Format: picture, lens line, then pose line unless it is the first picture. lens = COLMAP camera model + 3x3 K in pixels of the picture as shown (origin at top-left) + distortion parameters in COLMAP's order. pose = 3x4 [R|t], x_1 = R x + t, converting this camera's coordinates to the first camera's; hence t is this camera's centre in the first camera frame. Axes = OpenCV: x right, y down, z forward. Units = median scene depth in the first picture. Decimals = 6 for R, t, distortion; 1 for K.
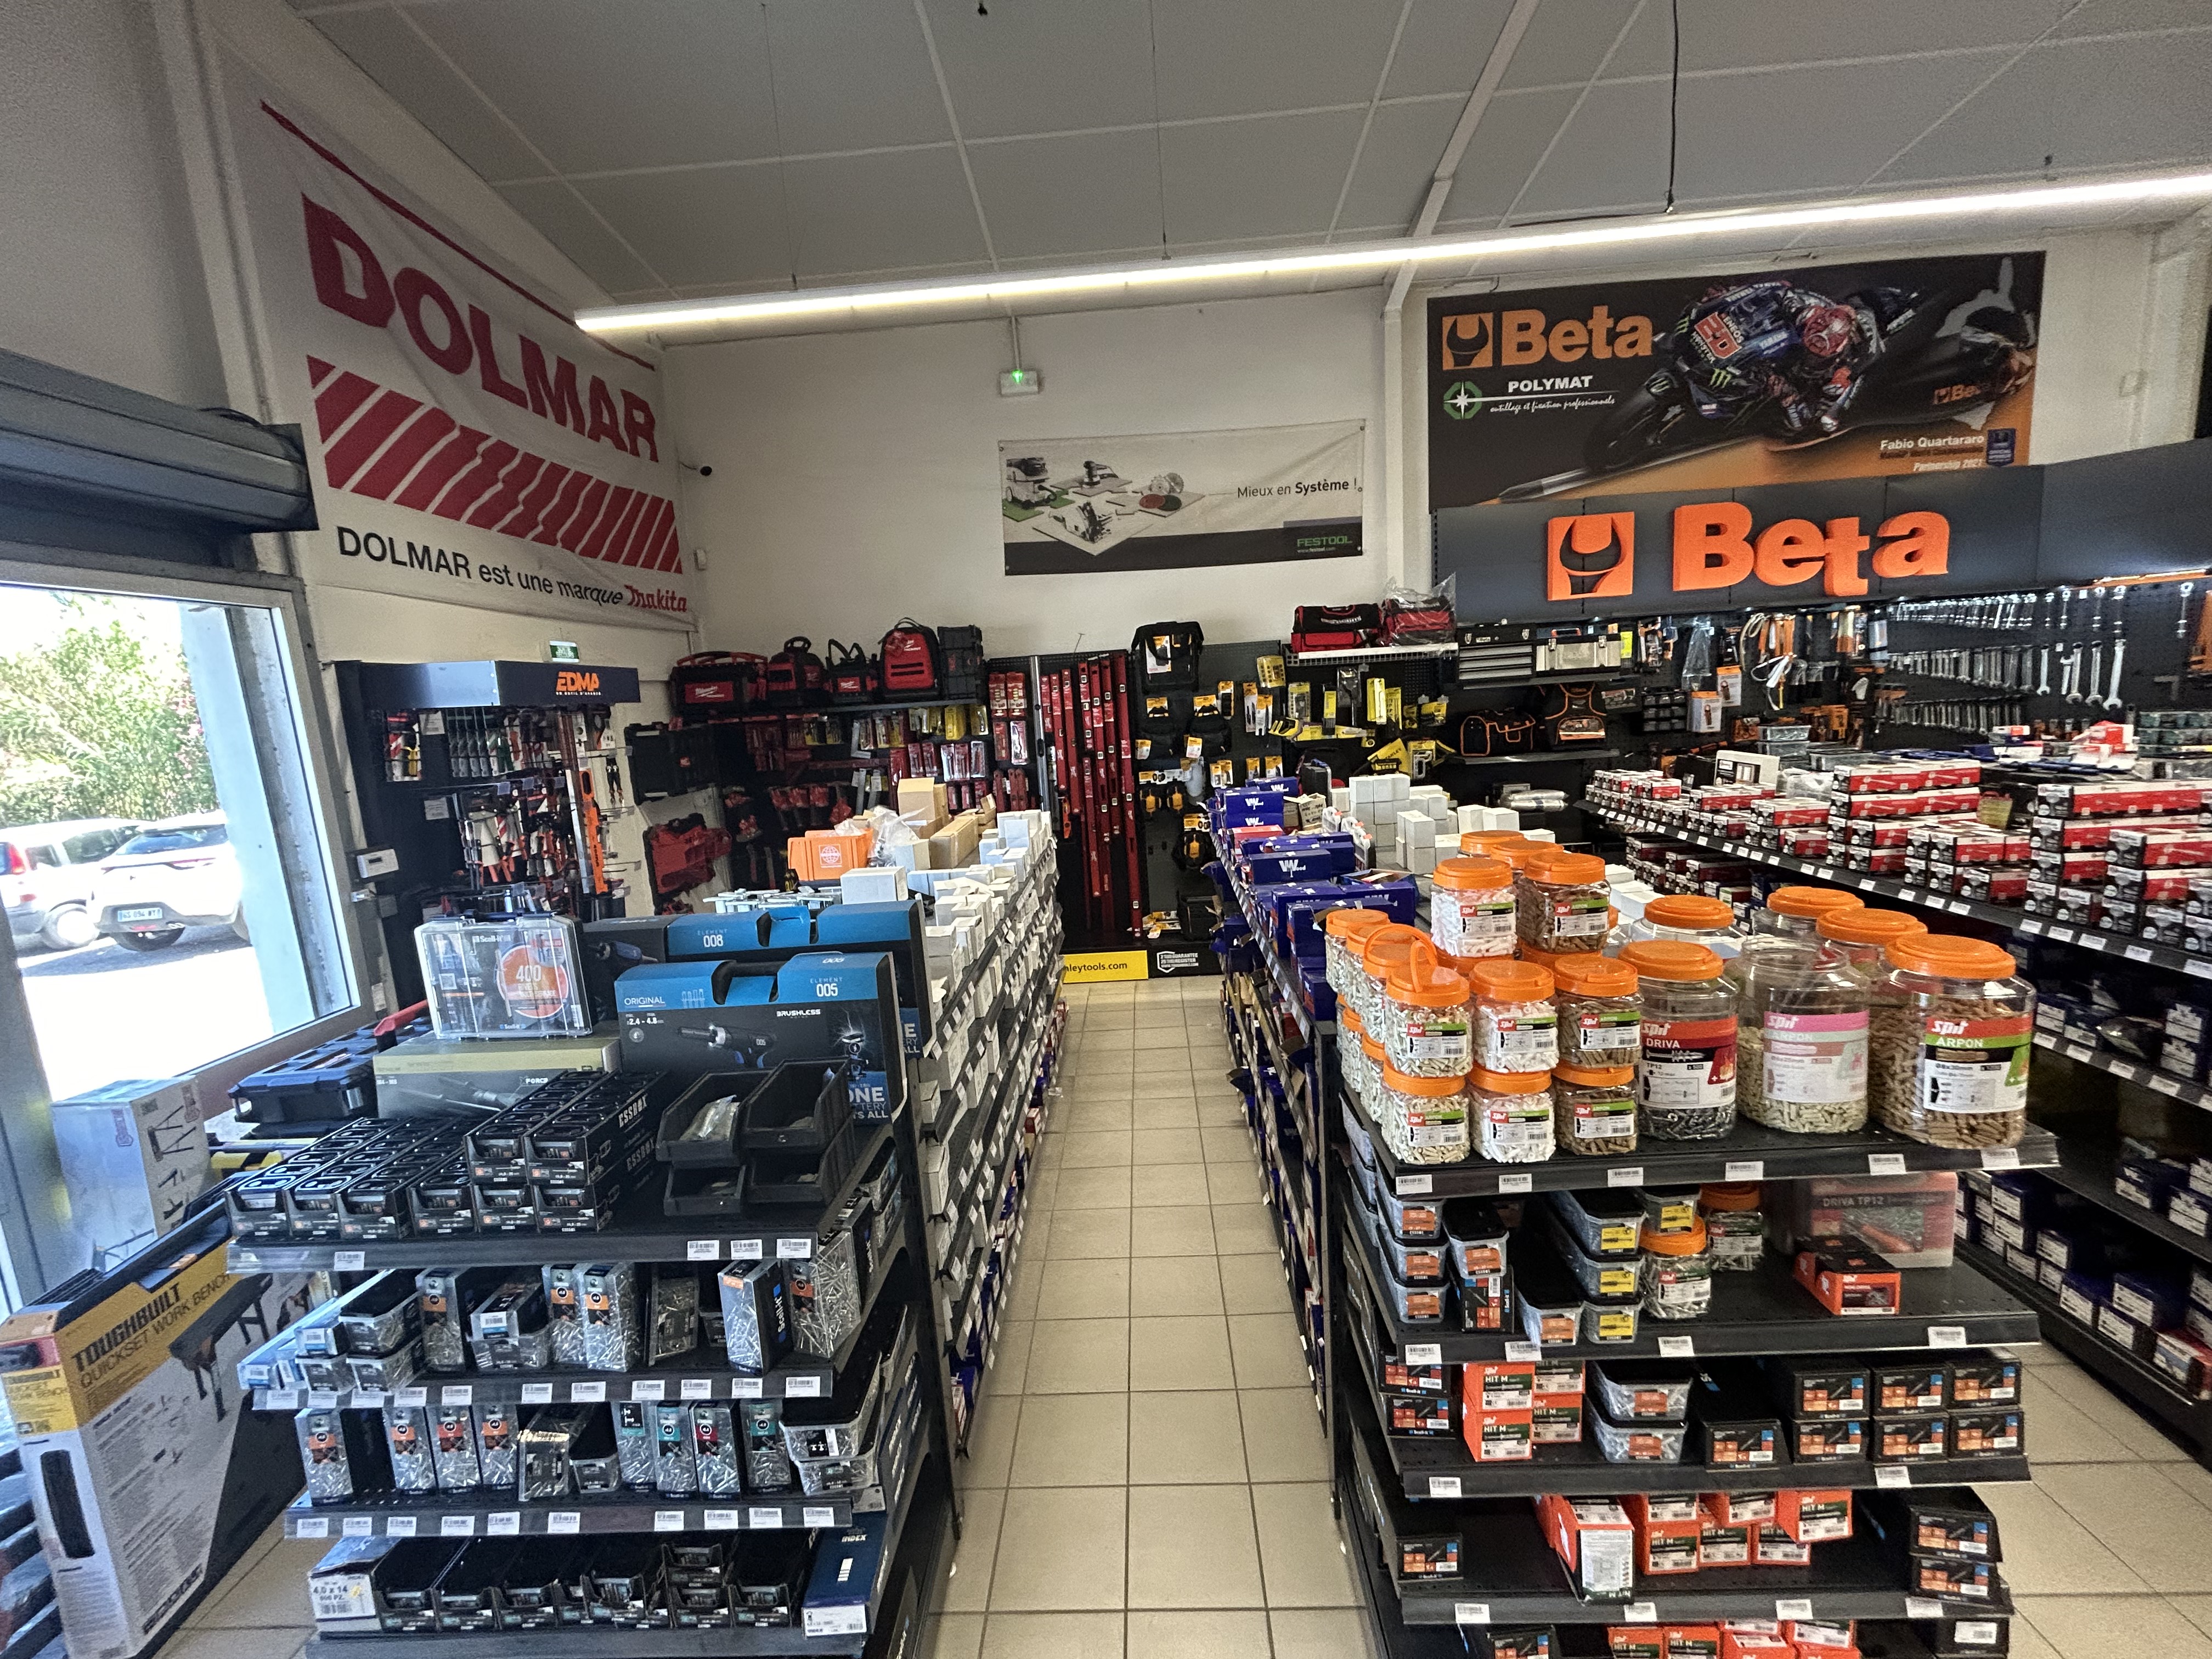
lens RADIAL K [[899.2, 0, 1101.6], [0, 899.2, 826.0], [0, 0, 1]] dist [-0.000483, 0.003296]
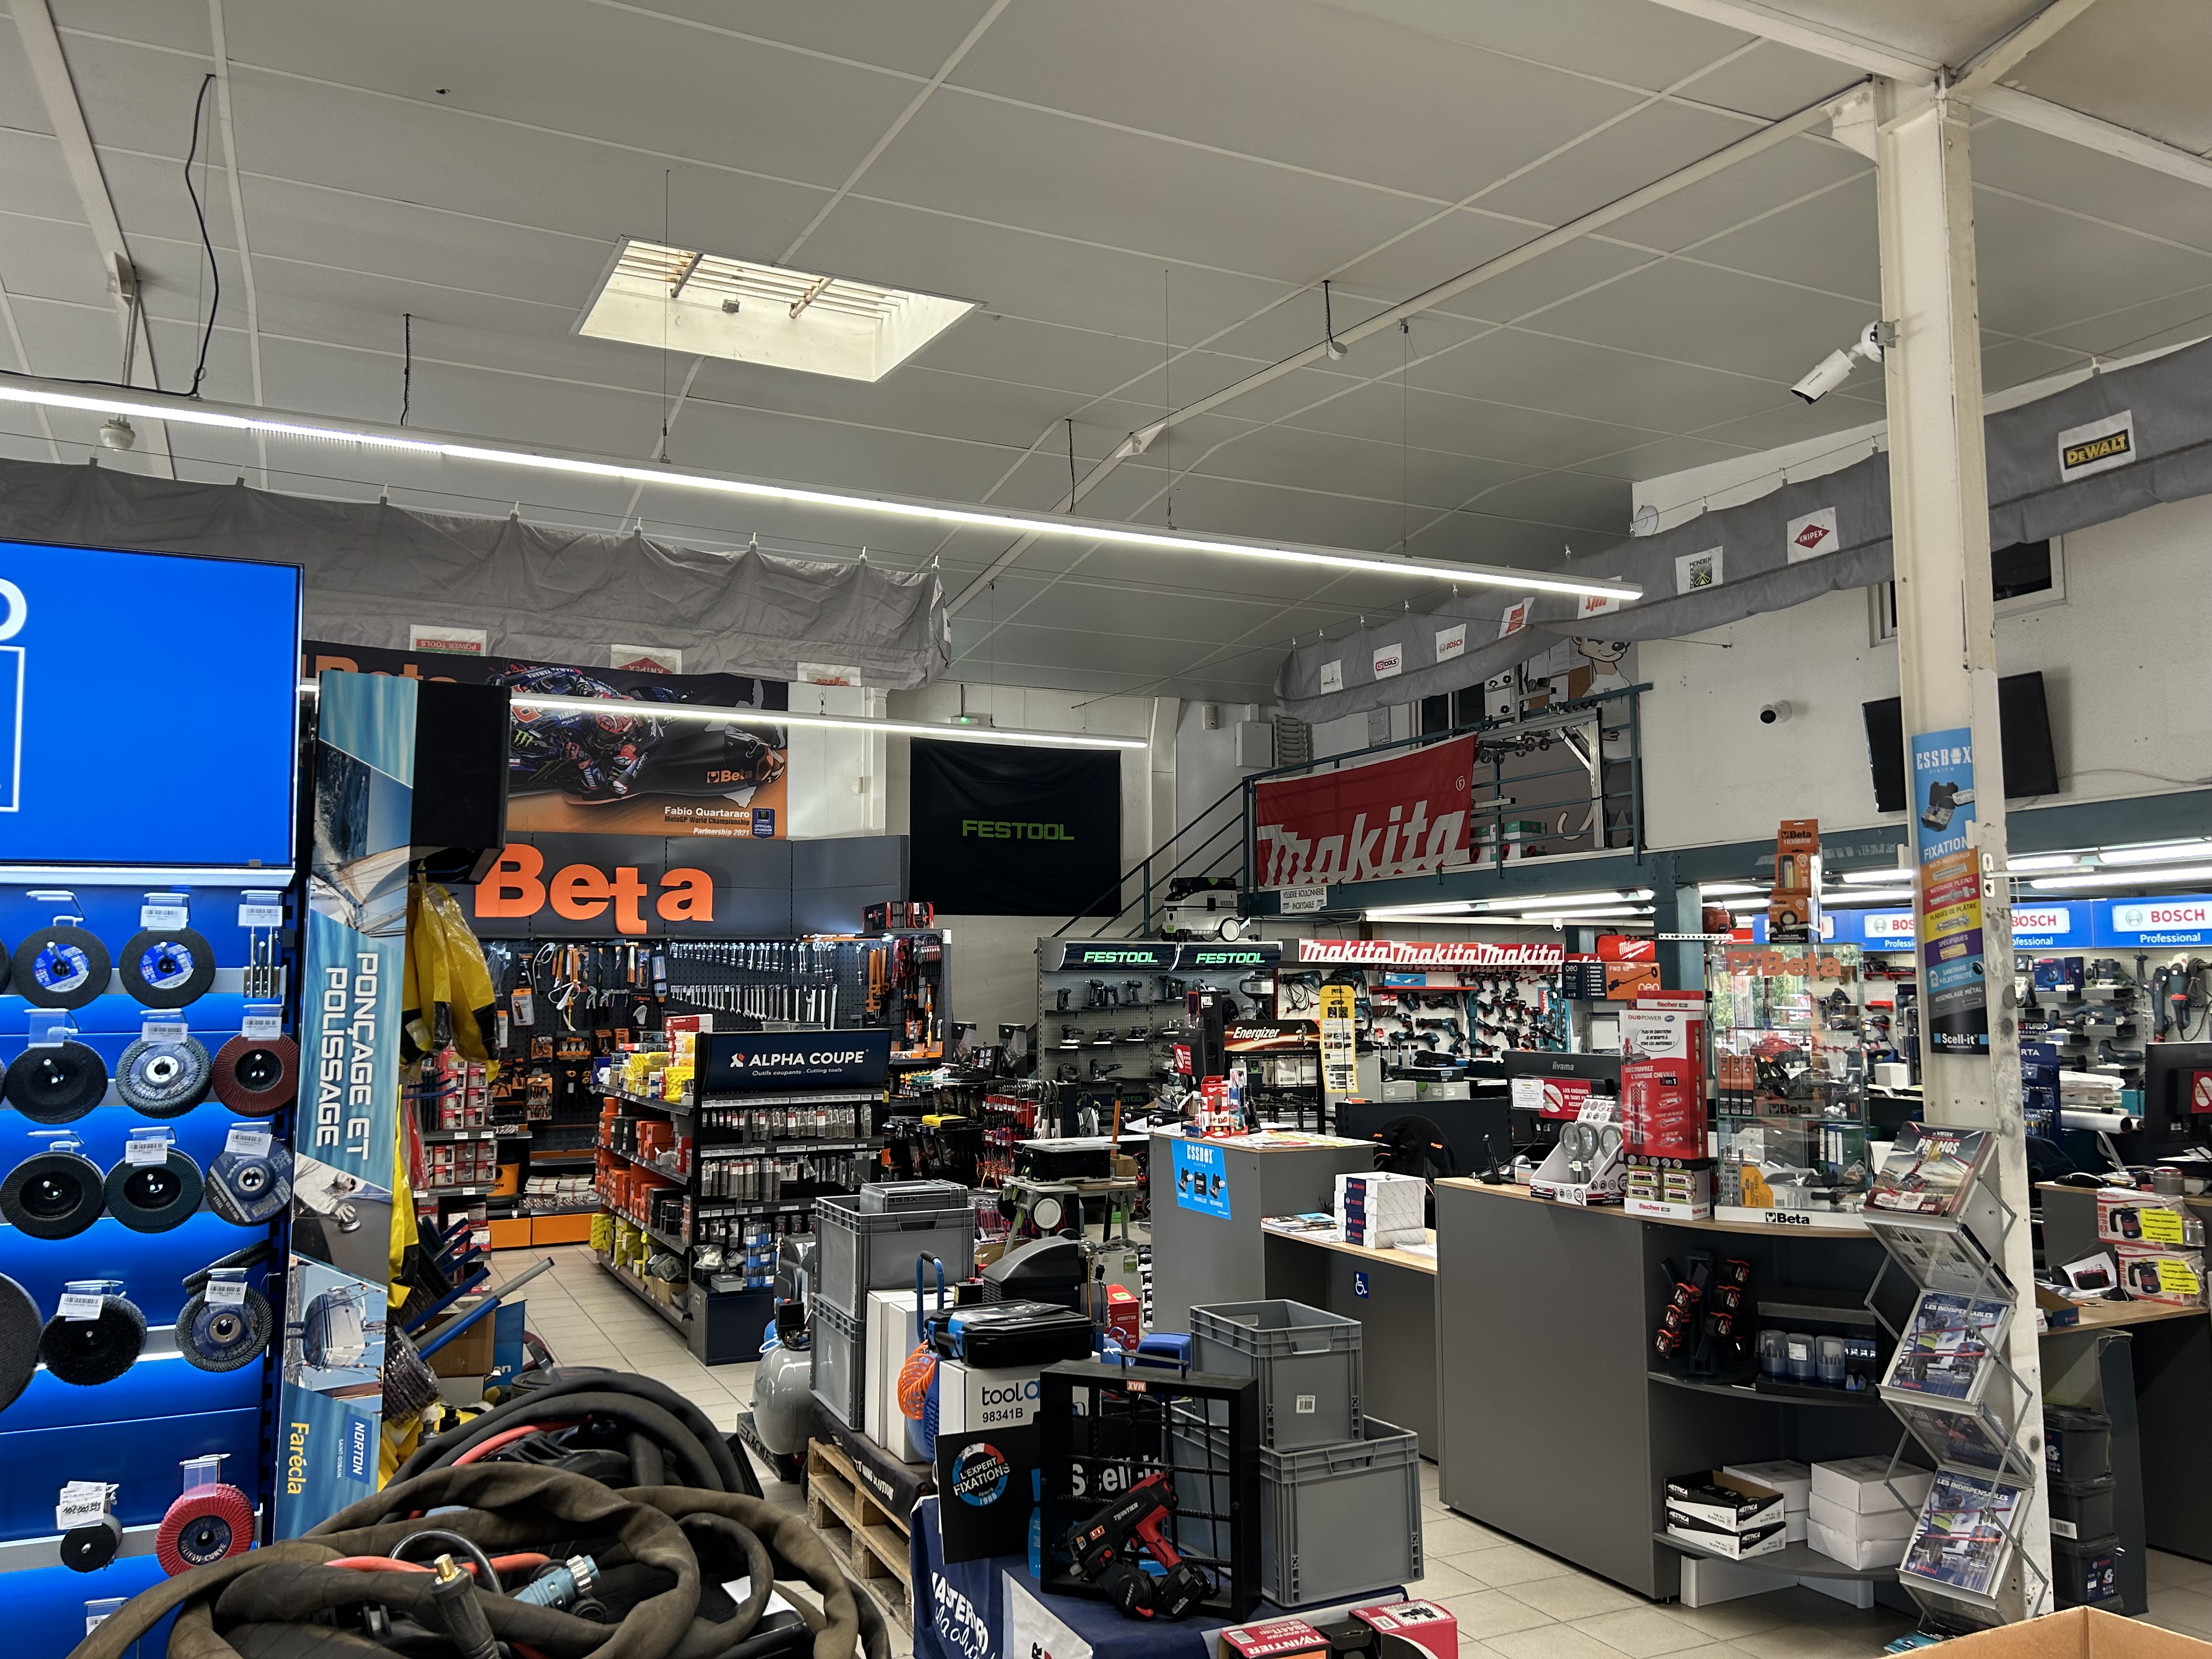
lens RADIAL K [[1663.3, 0, 1106.0], [0, 1663.3, 829.5], [0, 0, 1]] dist [0.068187, -0.083203]
pose [[0.886429, 0.102627, 0.451344, 0.392181], [0.018936, 0.966253, -0.256898, 0.174523], [-0.462477, 0.236269, 0.854571, -1.128344]]
